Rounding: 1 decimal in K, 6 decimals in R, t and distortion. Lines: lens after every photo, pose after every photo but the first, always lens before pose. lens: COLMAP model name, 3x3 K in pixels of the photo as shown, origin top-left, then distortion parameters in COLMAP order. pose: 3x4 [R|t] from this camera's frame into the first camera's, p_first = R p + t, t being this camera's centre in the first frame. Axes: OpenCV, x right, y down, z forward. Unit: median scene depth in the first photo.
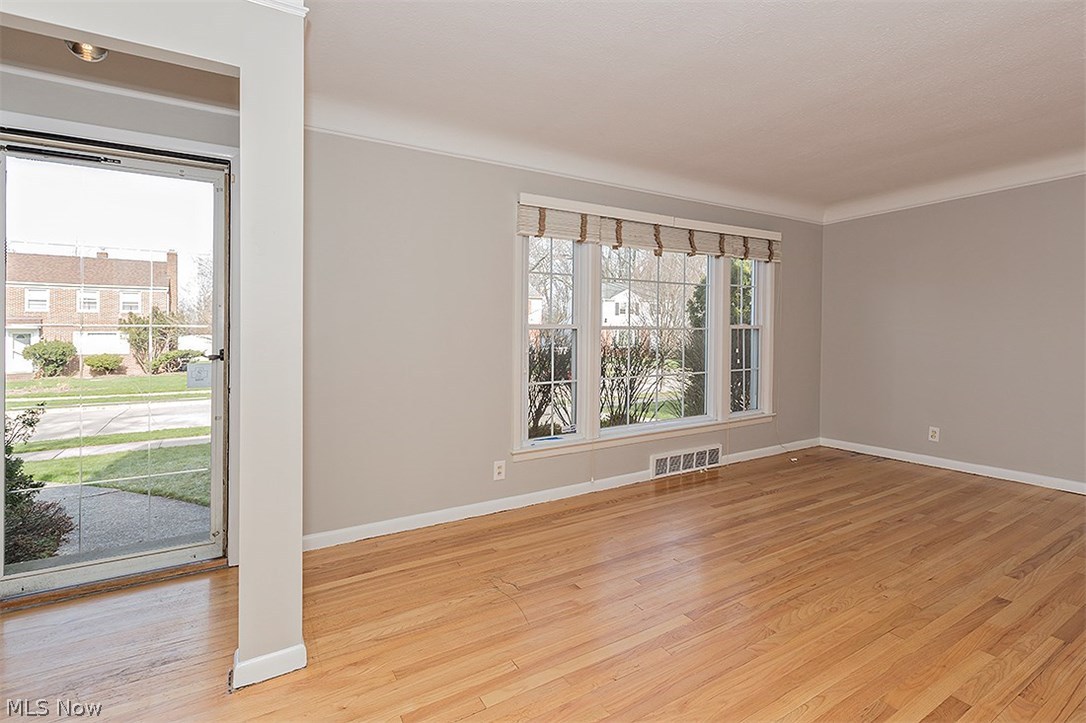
lens RADIAL K [[505.4, 0, 566.9], [0, 505.4, 346.7], [0, 0, 1]] dist [-0.000931, 0.000219]
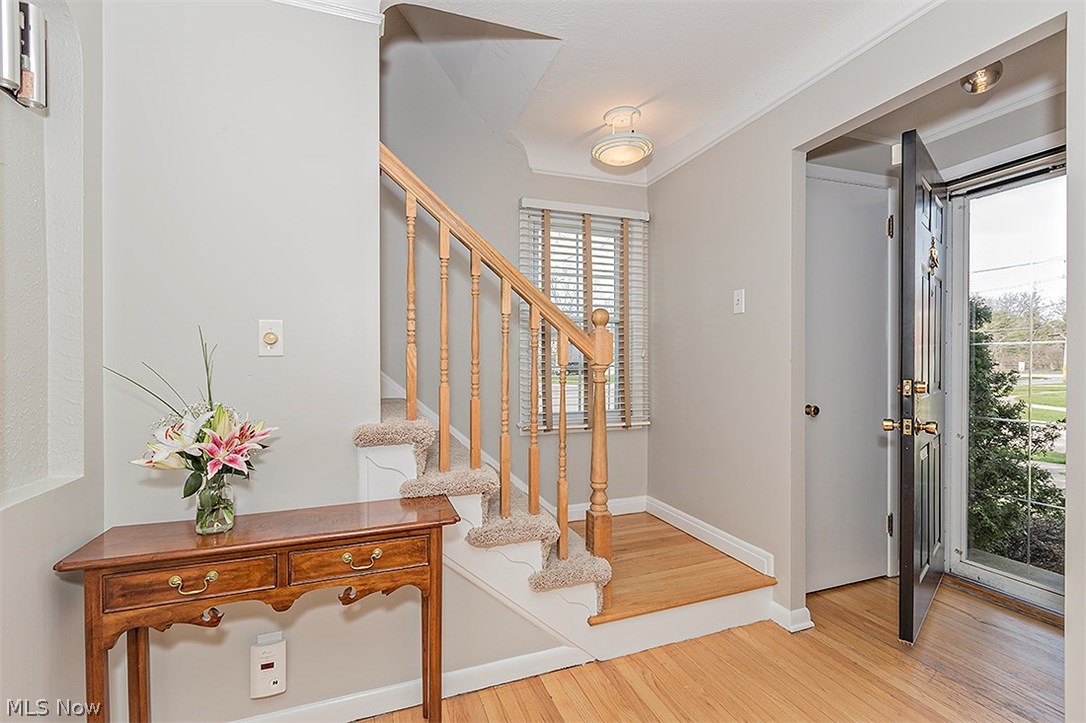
lens RADIAL K [[486.4, 0, 543.9], [0, 486.4, 364.7], [0, 0, 1]] dist [0.000675, 0.000261]
pose [[-0.197360, 0.012916, -0.980246, 0.170437], [-0.004892, 0.999888, 0.014160, -0.009697], [0.980319, 0.007590, -0.197275, 0.240939]]
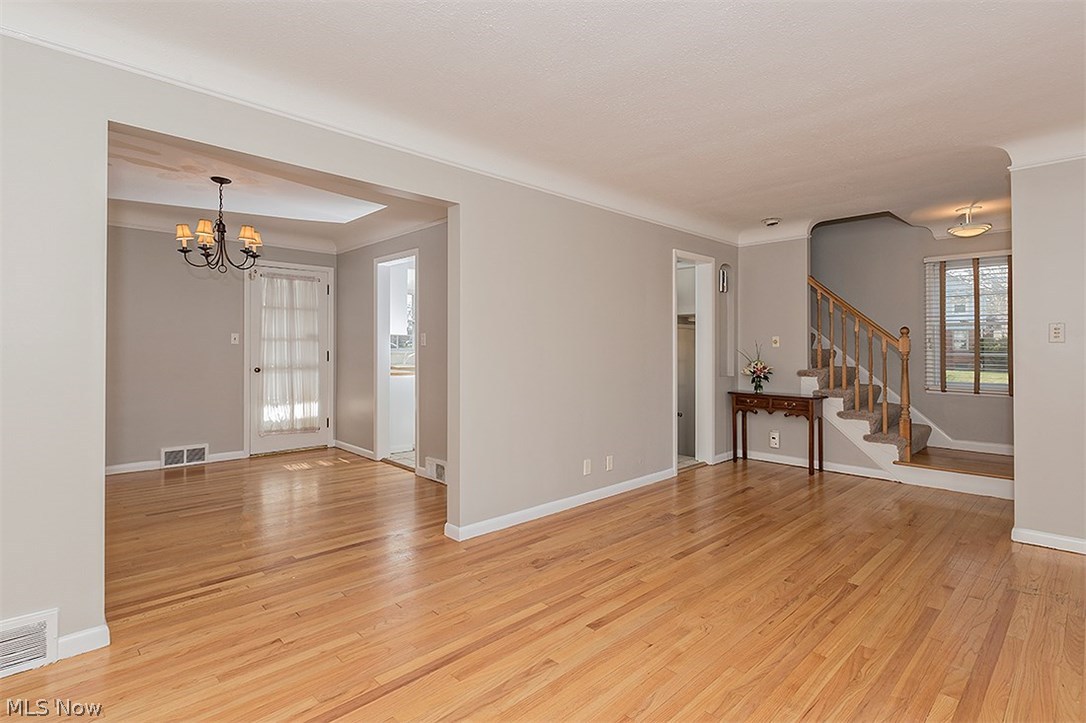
lens RADIAL K [[521.4, 0, 572.9], [0, 521.4, 342.1], [0, 0, 1]] dist [-0.001933, -0.000574]
pose [[-0.971181, 0.002781, -0.238327, 0.990511], [0.001480, 0.999983, 0.005636, -0.044778], [0.238339, 0.005121, -0.971169, 1.707014]]
